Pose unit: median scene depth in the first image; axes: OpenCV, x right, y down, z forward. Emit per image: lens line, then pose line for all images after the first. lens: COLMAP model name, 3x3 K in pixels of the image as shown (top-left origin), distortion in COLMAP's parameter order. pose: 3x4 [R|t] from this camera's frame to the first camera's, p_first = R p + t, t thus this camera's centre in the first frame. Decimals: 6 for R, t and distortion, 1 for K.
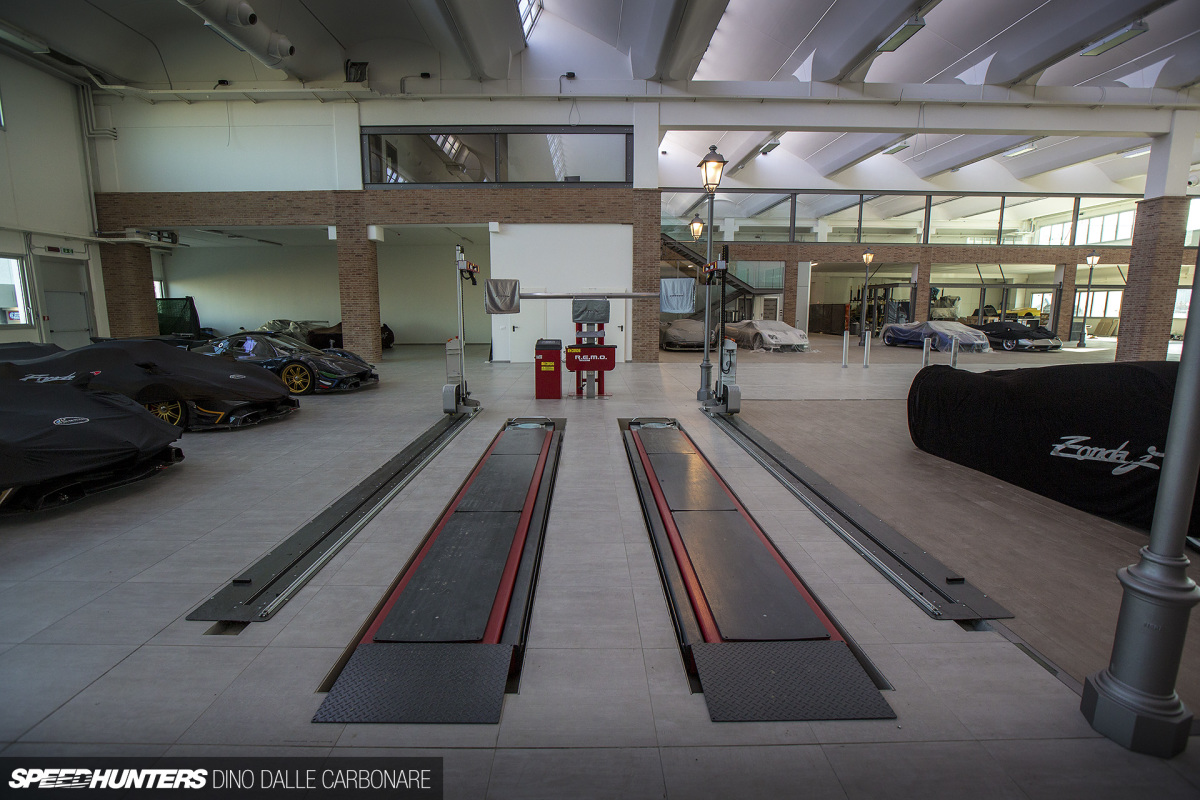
lens RADIAL K [[542.1, 0, 591.5], [0, 542.1, 393.4], [0, 0, 1]] dist [-0.044026, 0.012937]
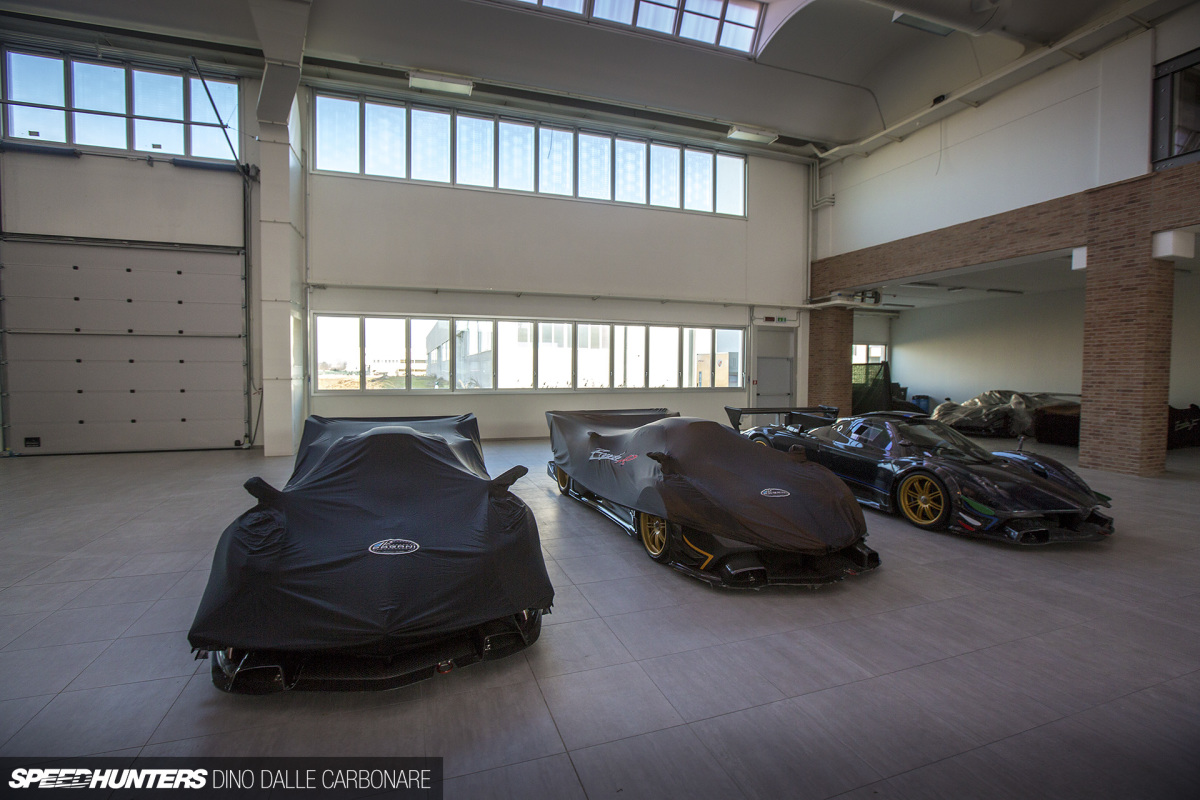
lens RADIAL K [[542.1, 0, 591.5], [0, 542.1, 393.4], [0, 0, 1]] dist [-0.044026, 0.012937]
pose [[0.314994, 0.039409, -0.948275, -0.077320], [-0.150868, 0.988513, -0.009033, -0.054112], [0.937026, 0.145910, 0.317321, 0.301919]]
